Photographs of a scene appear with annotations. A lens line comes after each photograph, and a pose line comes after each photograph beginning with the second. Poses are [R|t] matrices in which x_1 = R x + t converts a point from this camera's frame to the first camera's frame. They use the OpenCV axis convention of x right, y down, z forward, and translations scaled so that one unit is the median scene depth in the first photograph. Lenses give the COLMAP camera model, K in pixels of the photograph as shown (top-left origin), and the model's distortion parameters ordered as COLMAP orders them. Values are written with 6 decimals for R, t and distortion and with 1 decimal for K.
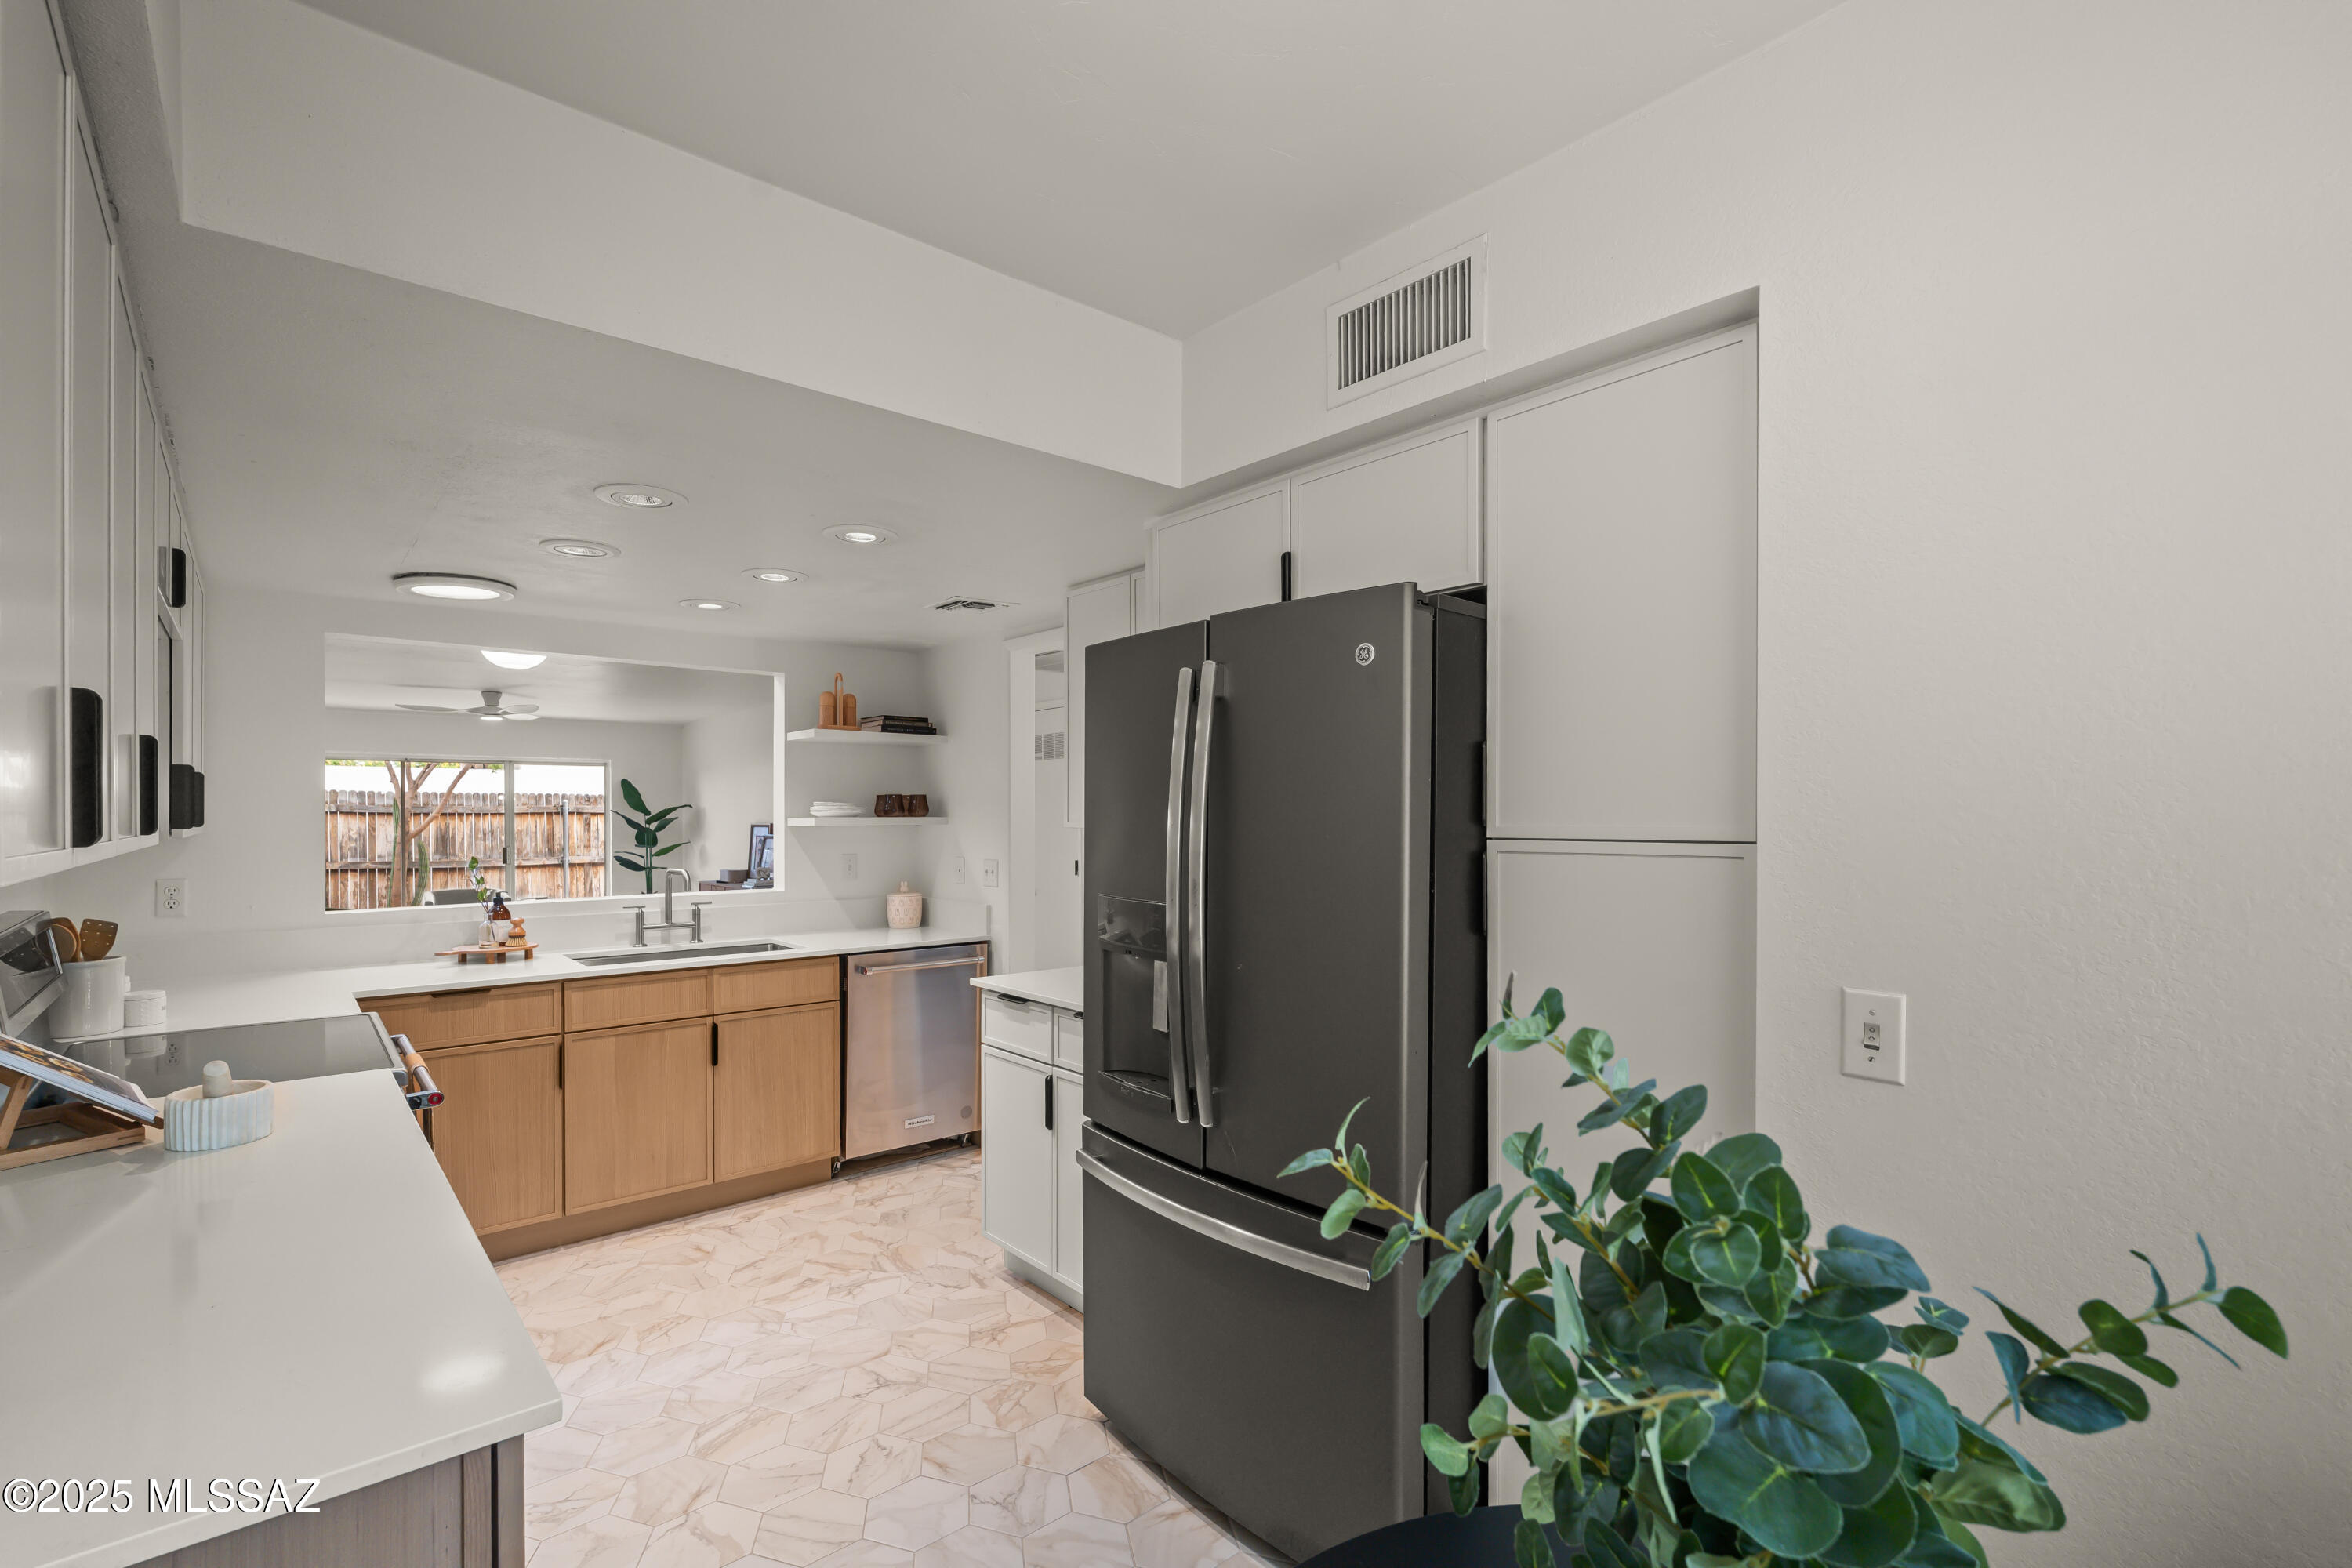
lens RADIAL K [[1050.0, 0, 1179.4], [0, 1050.0, 805.4], [0, 0, 1]] dist [0.001172, 0.000096]
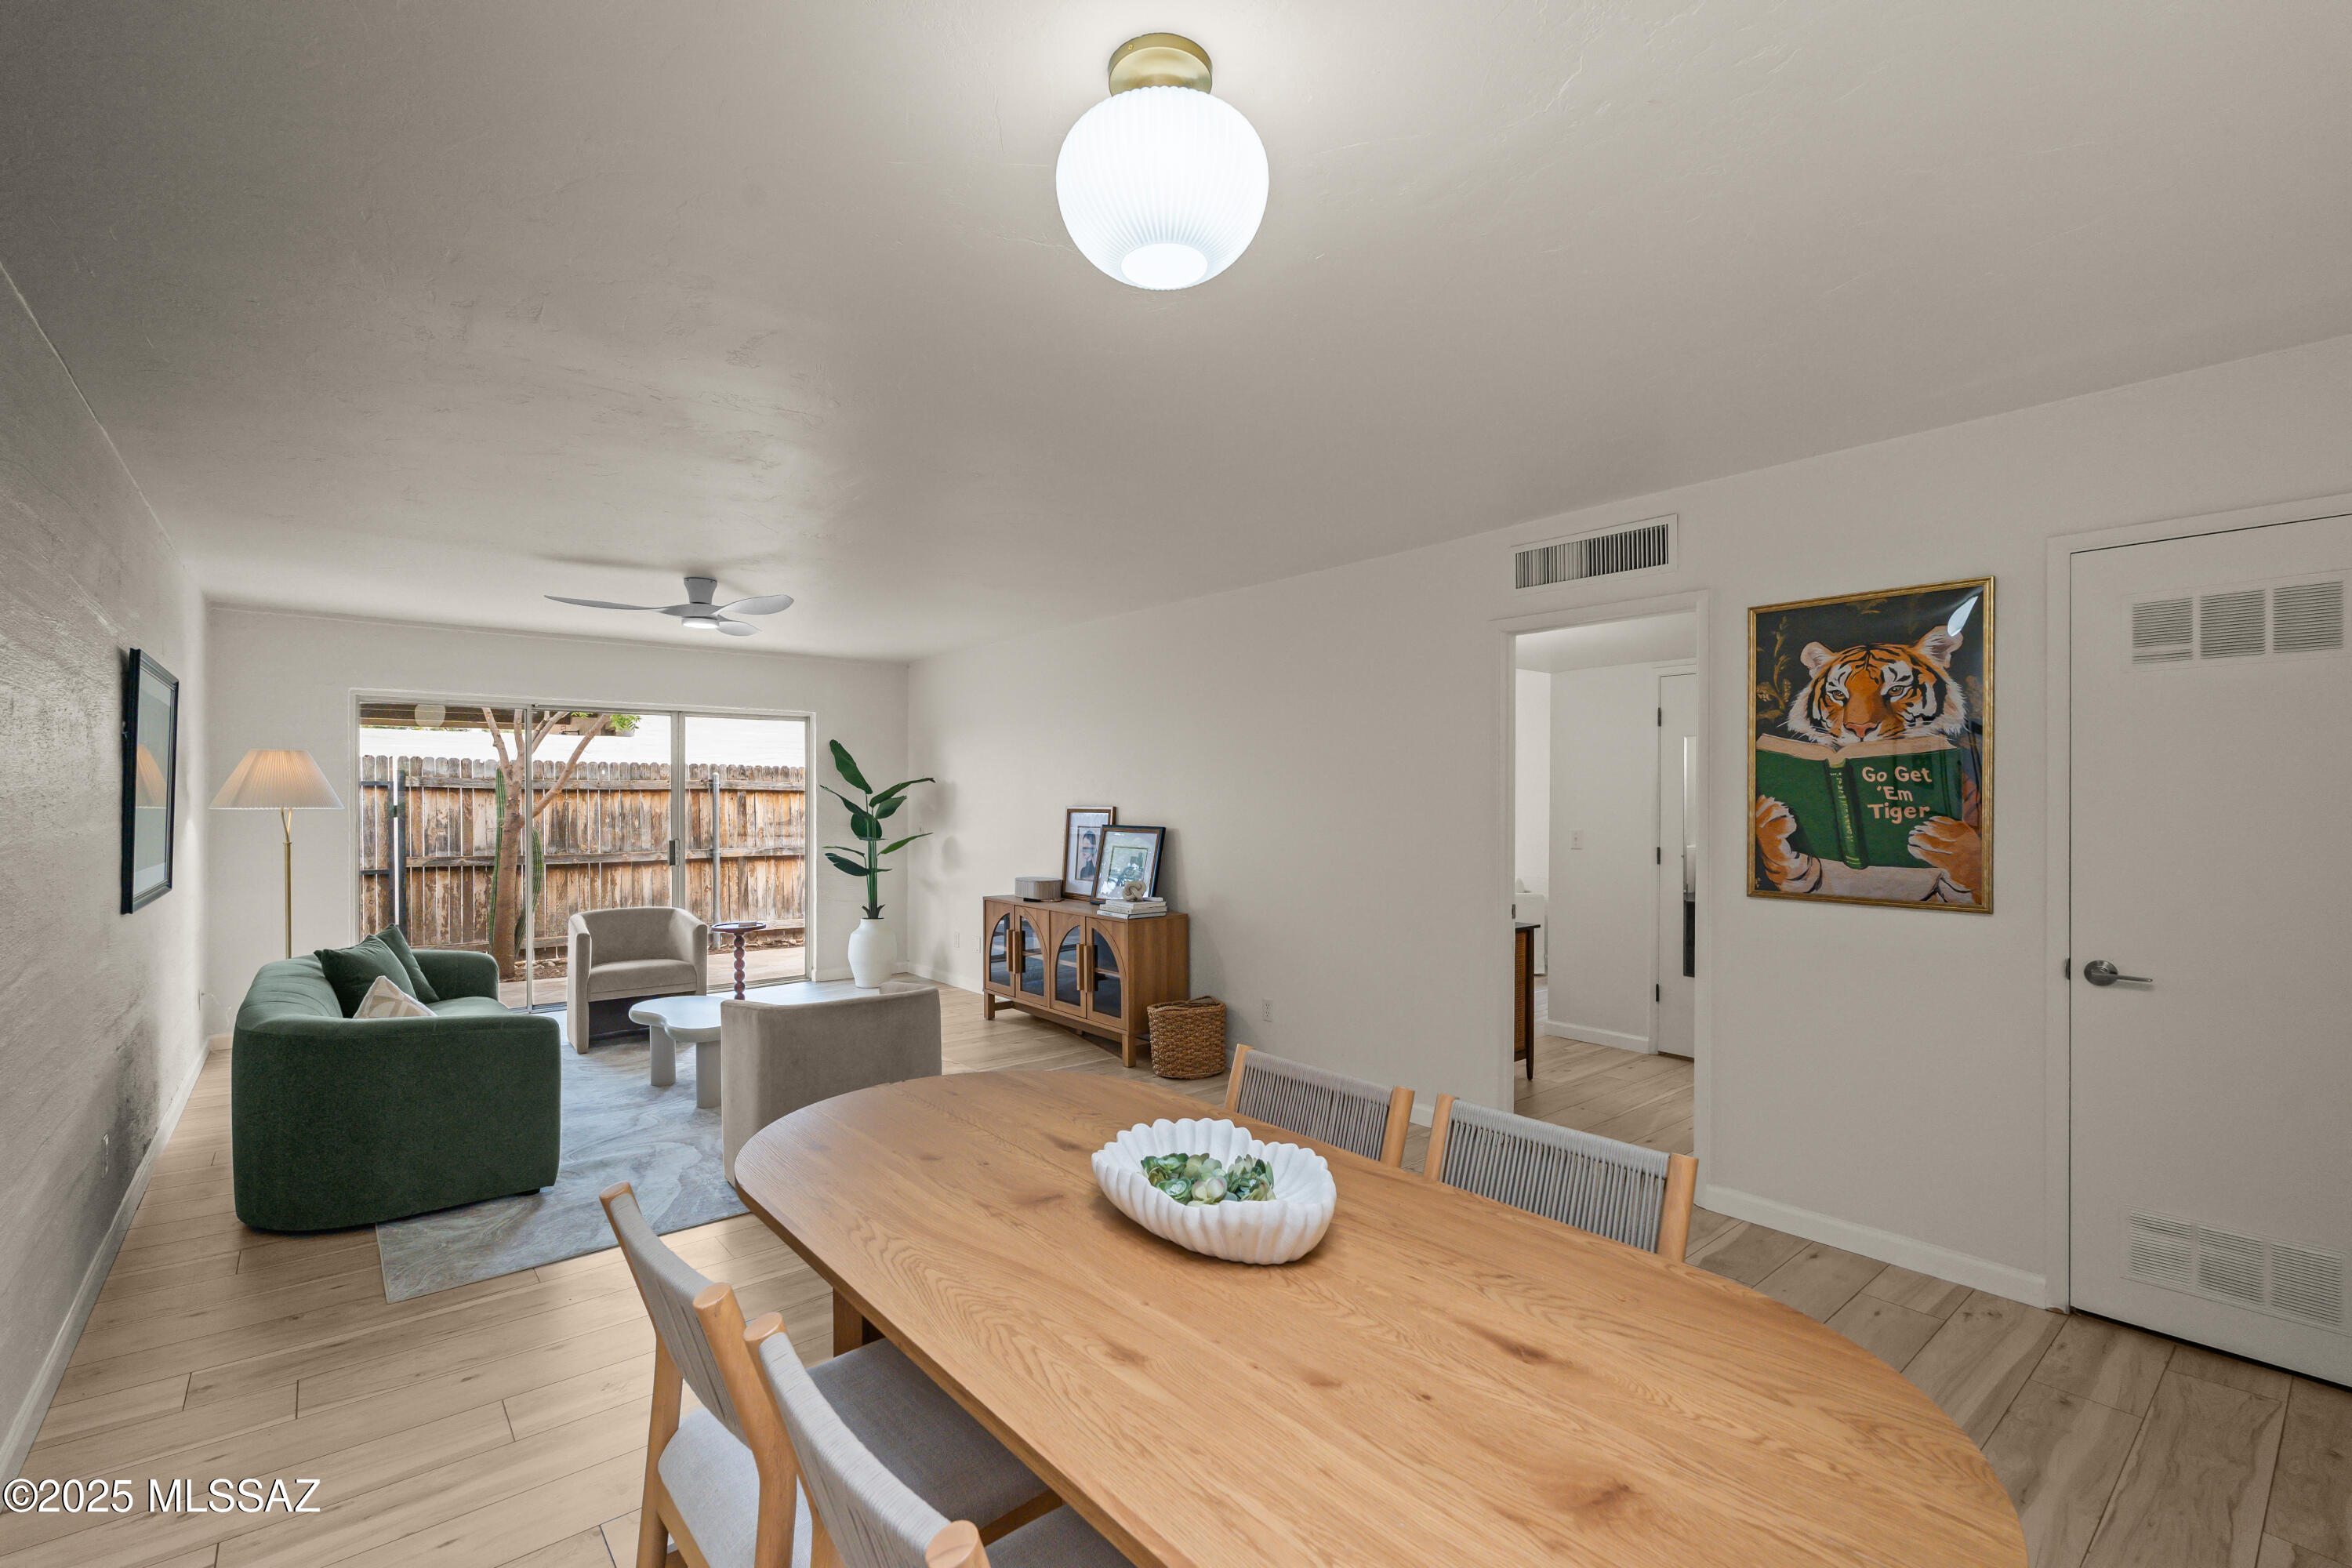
lens RADIAL K [[1050.0, 0, 1172.8], [0, 1050.0, 780.1], [0, 0, 1]] dist [0.001172, 0.000096]
pose [[0.999980, 0.005662, -0.002671, -0.280641], [-0.005668, 0.999982, -0.002206, -0.000044], [0.002658, 0.002221, 0.999994, 0.277525]]
